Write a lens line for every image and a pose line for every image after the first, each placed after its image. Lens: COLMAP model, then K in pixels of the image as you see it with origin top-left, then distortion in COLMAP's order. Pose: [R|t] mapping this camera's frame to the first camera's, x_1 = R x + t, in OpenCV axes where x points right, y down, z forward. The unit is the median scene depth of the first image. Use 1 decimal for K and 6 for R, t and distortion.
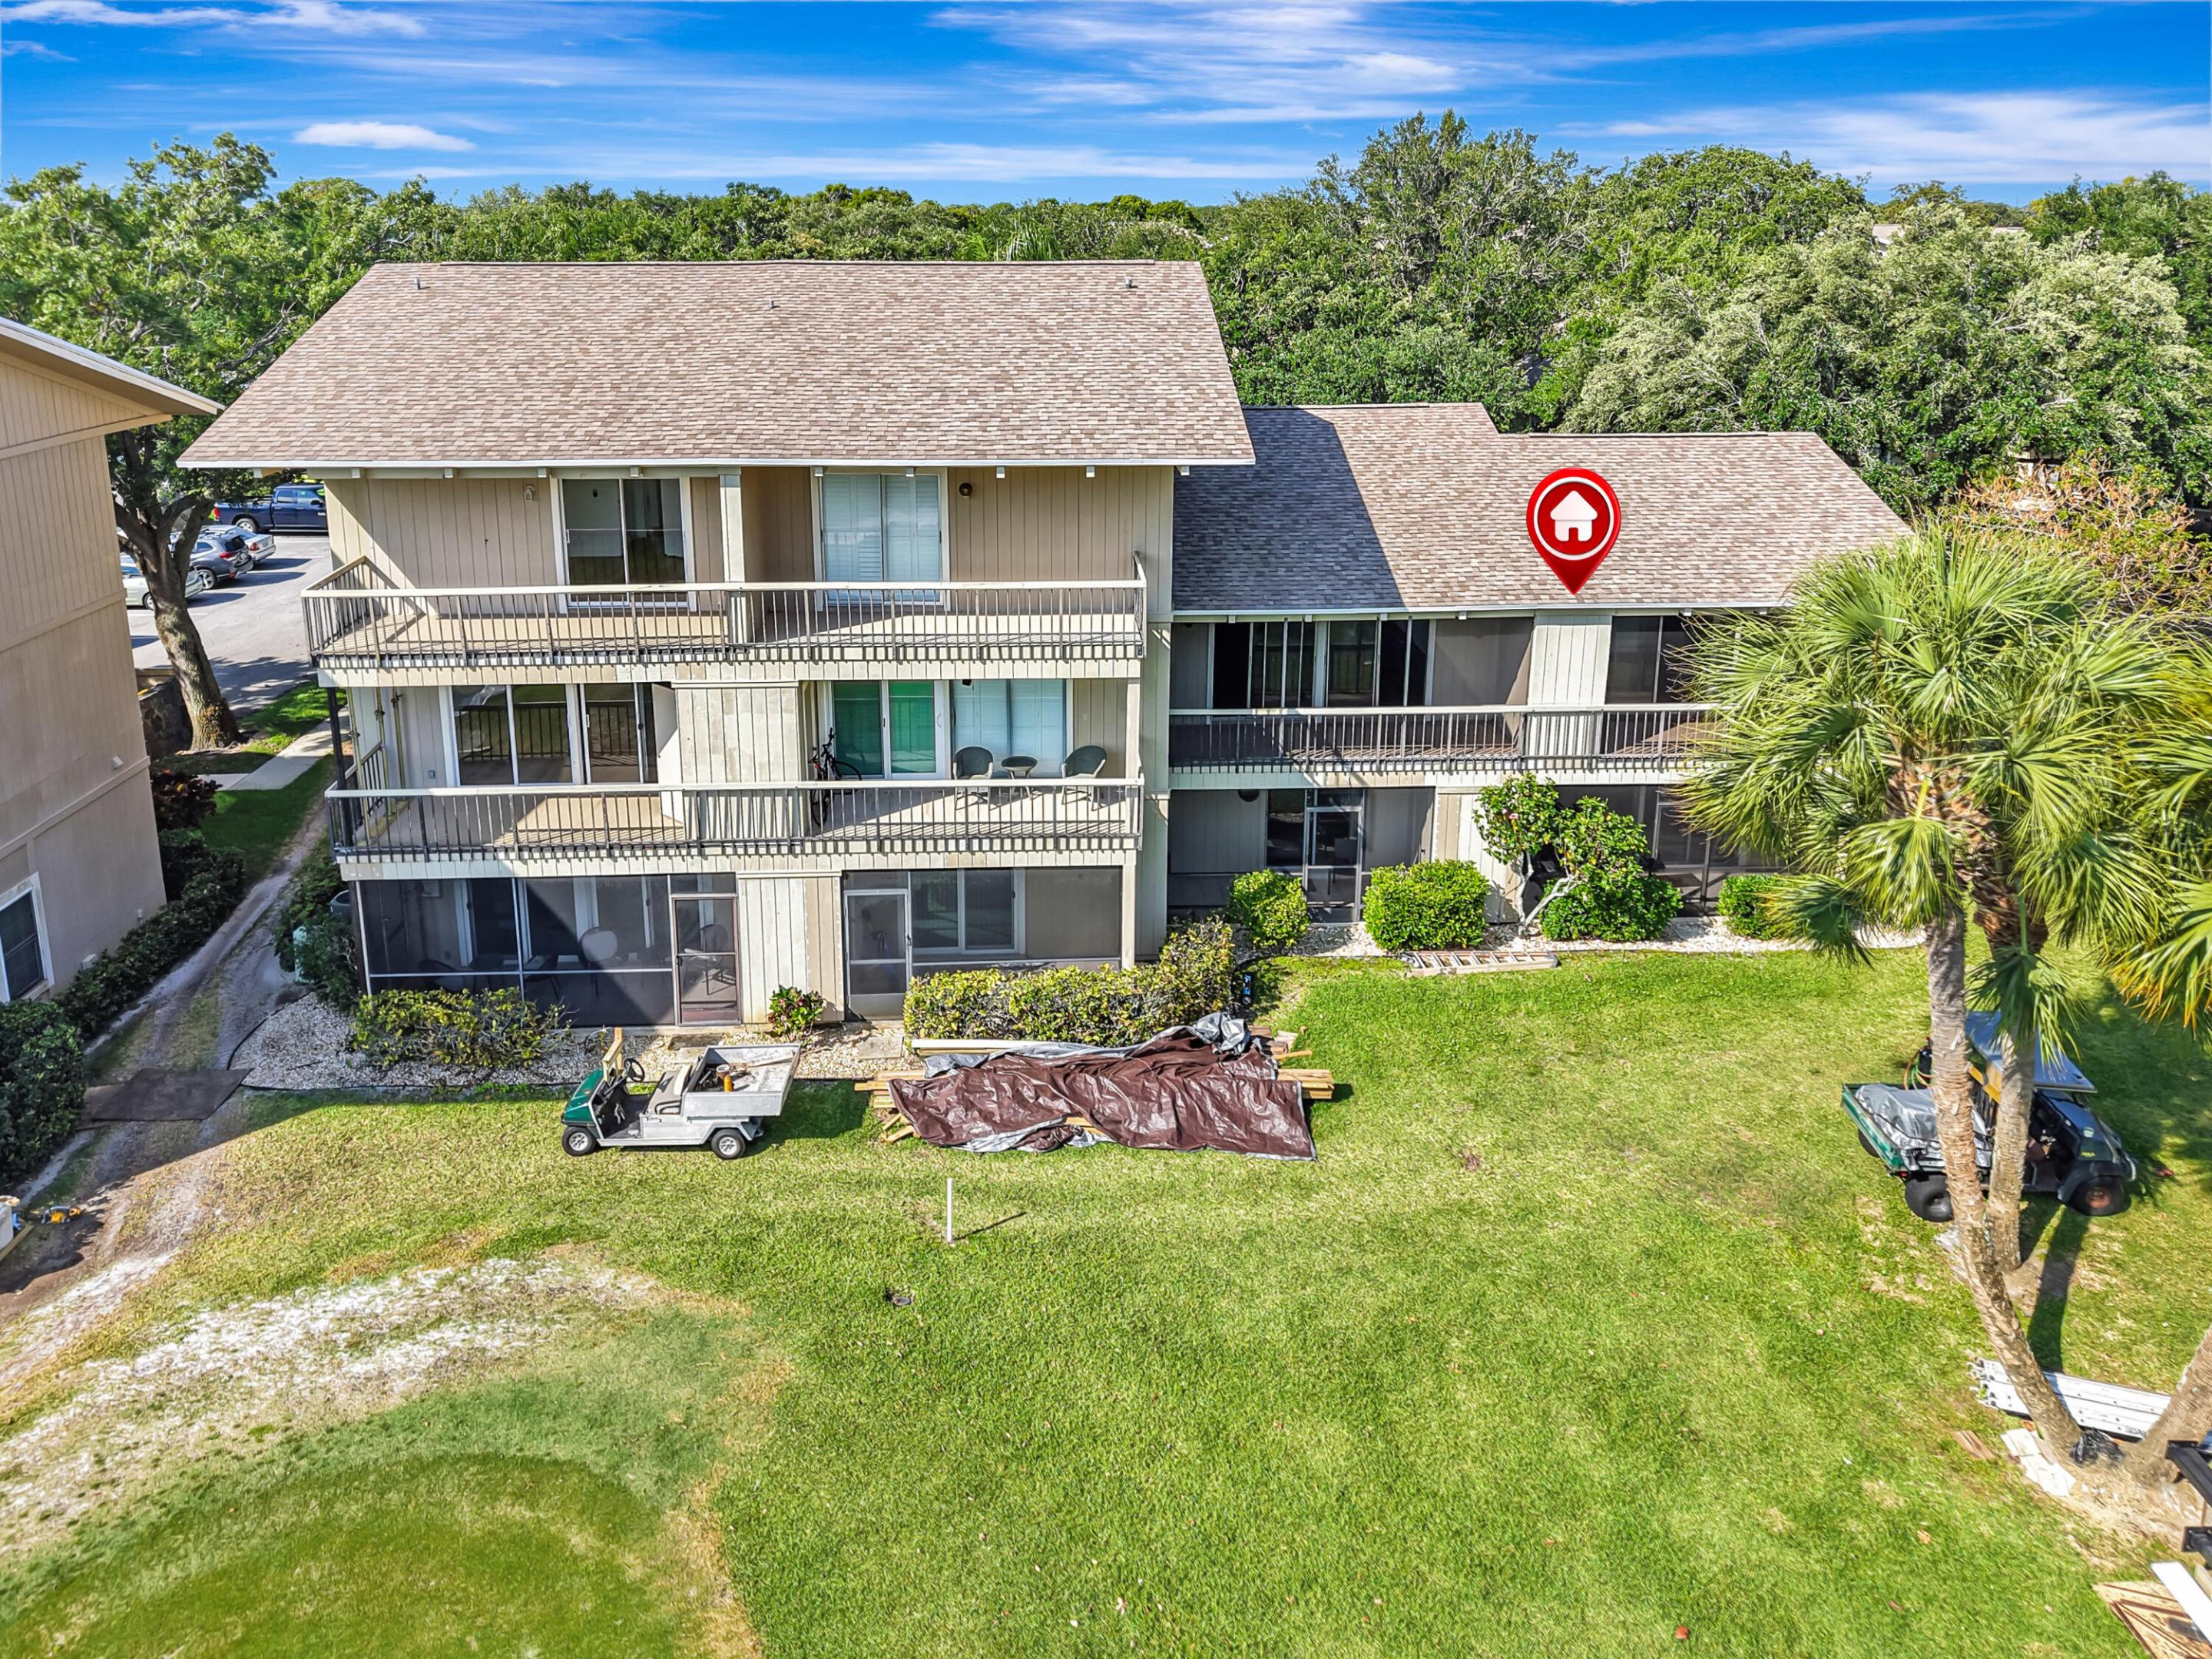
lens RADIAL K [[1561.6, 0, 1075.4], [0, 1561.6, 566.3], [0, 0, 1]] dist [0.012553, 0.000003]
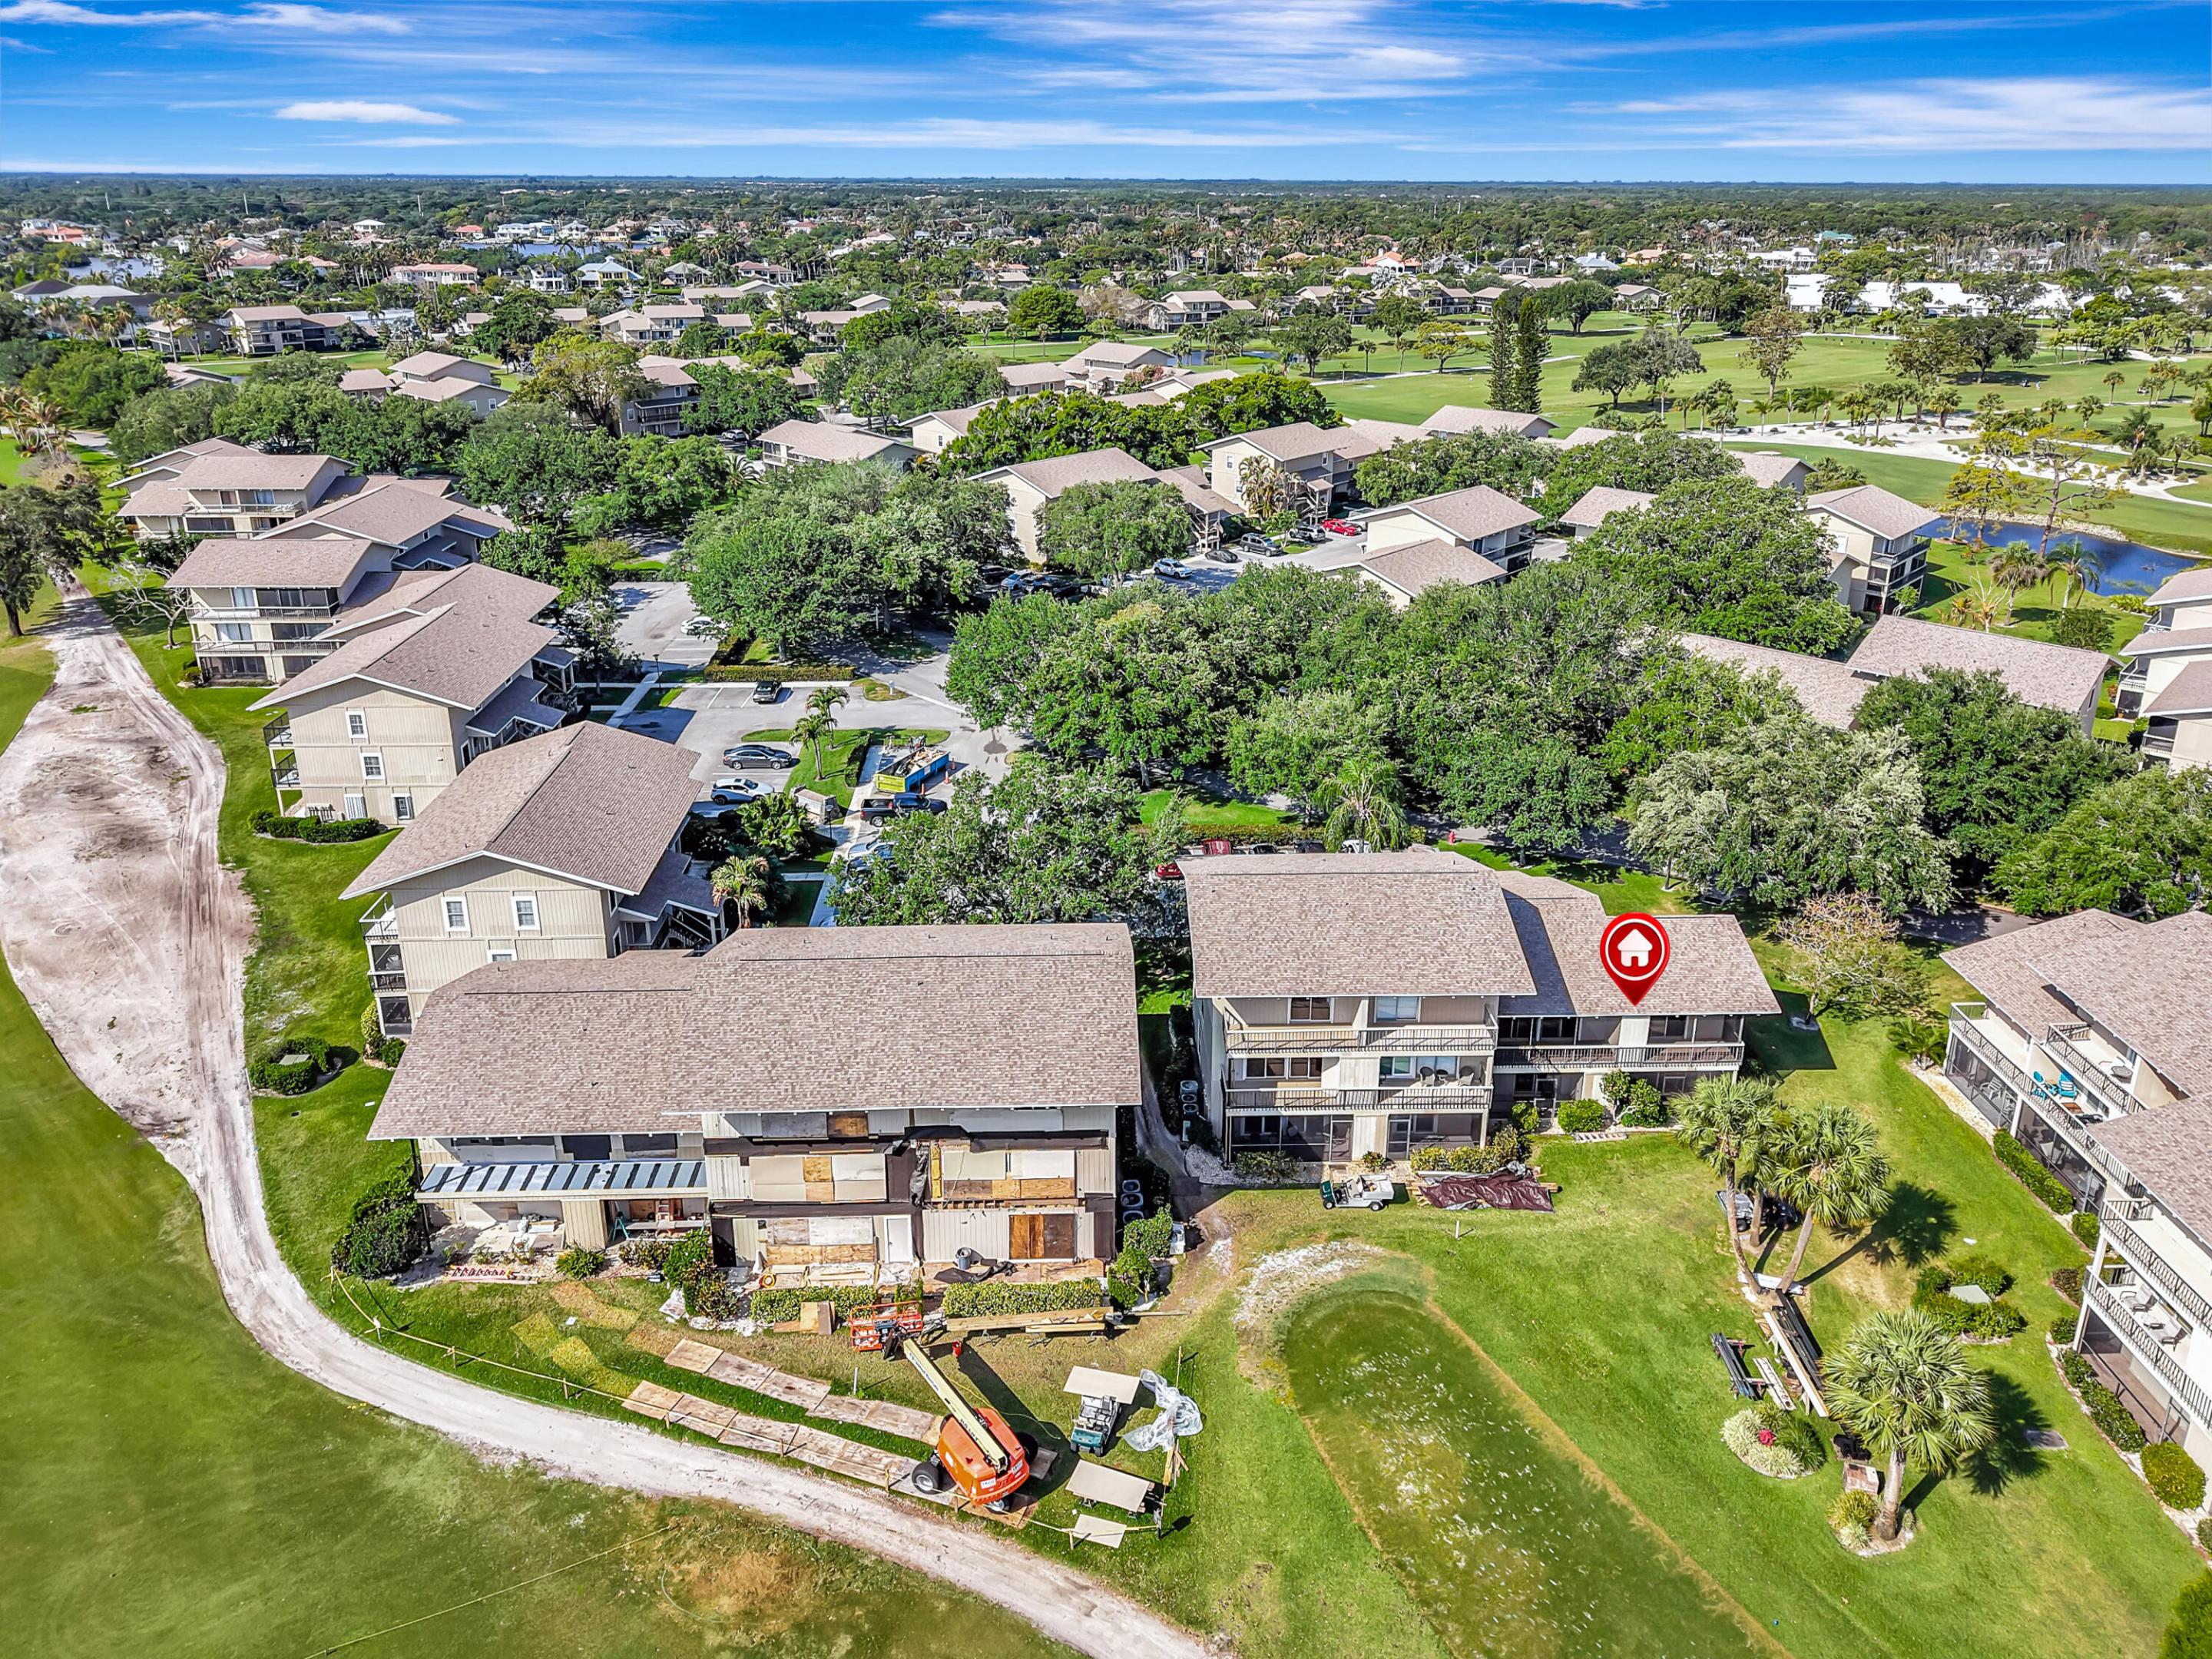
lens RADIAL K [[1527.8, 0, 1111.7], [0, 1527.8, 678.4], [0, 0, 1]] dist [0.009460, -0.002590]
pose [[0.999962, 0.001144, -0.008664, -0.657136], [-0.000339, 0.995731, 0.092300, -0.906491], [0.008732, -0.092293, 0.995694, -1.846310]]
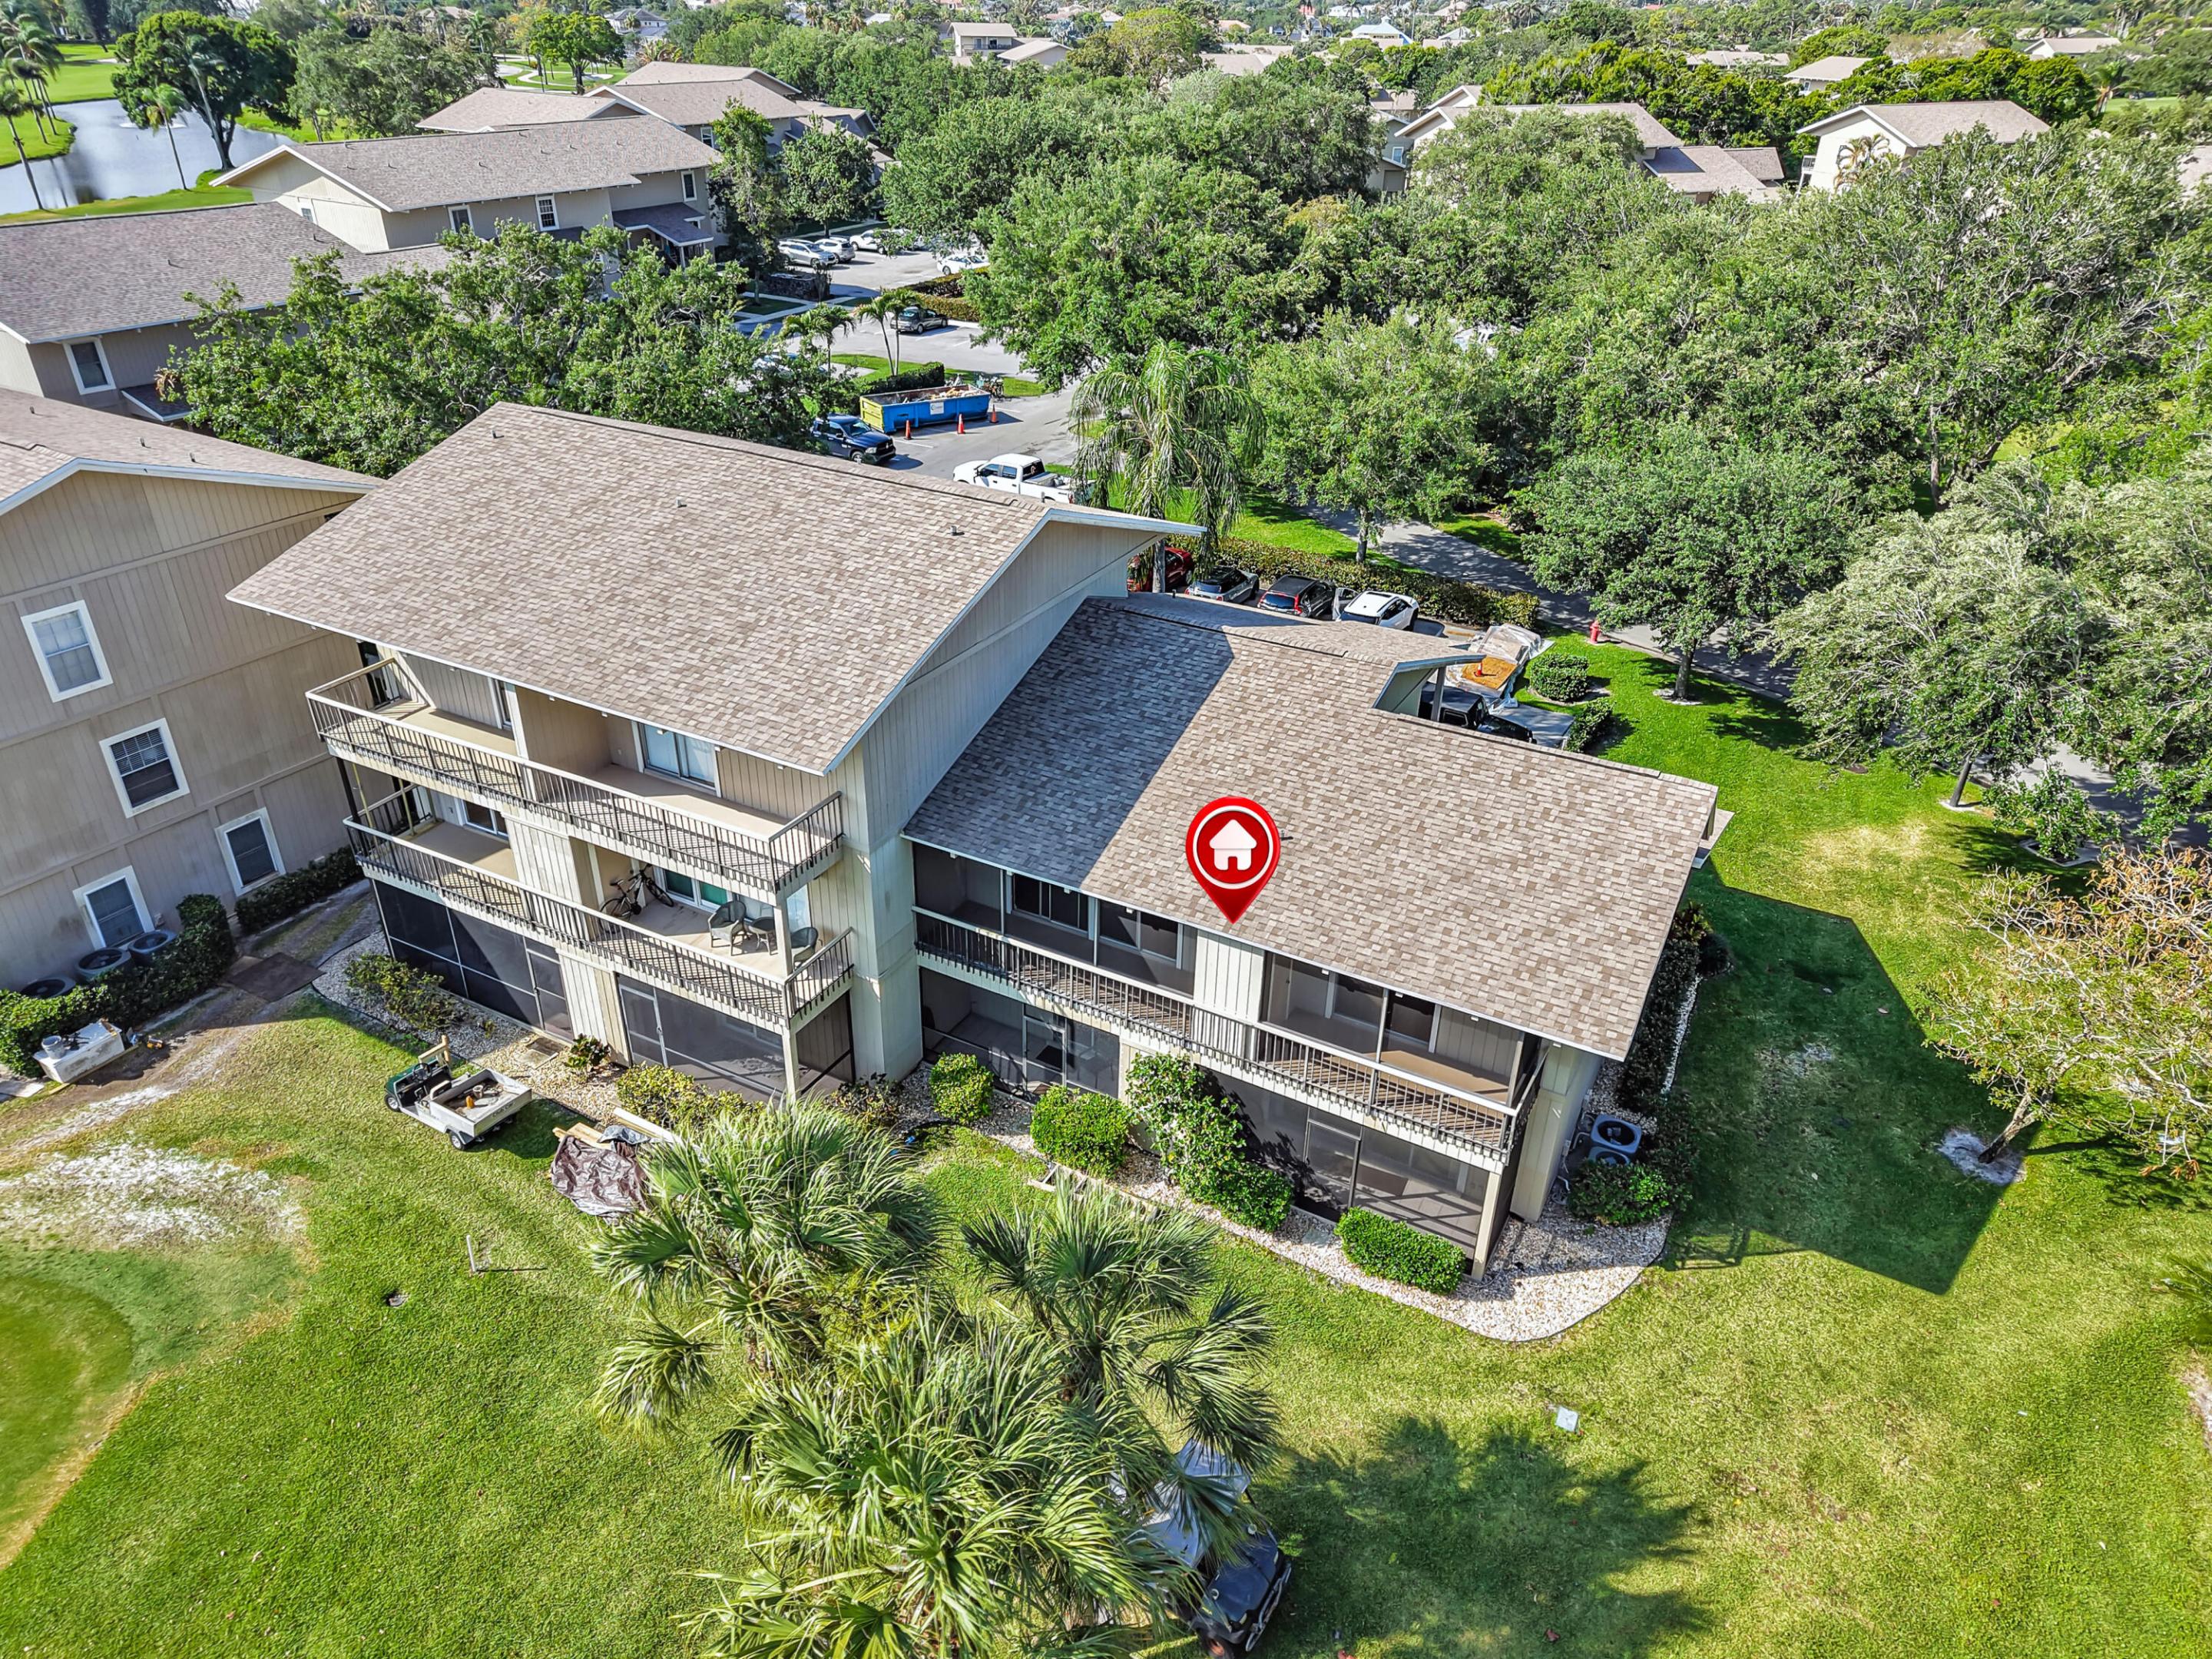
lens RADIAL K [[1467.5, 0, 1106.0], [0, 1467.5, 829.5], [0, 0, 1]] dist [0.058283, -0.002309]
pose [[0.857321, 0.265320, -0.441141, 0.734084], [-0.129777, 0.940664, 0.313543, -0.368728], [0.498155, -0.211557, 0.840884, 0.169812]]
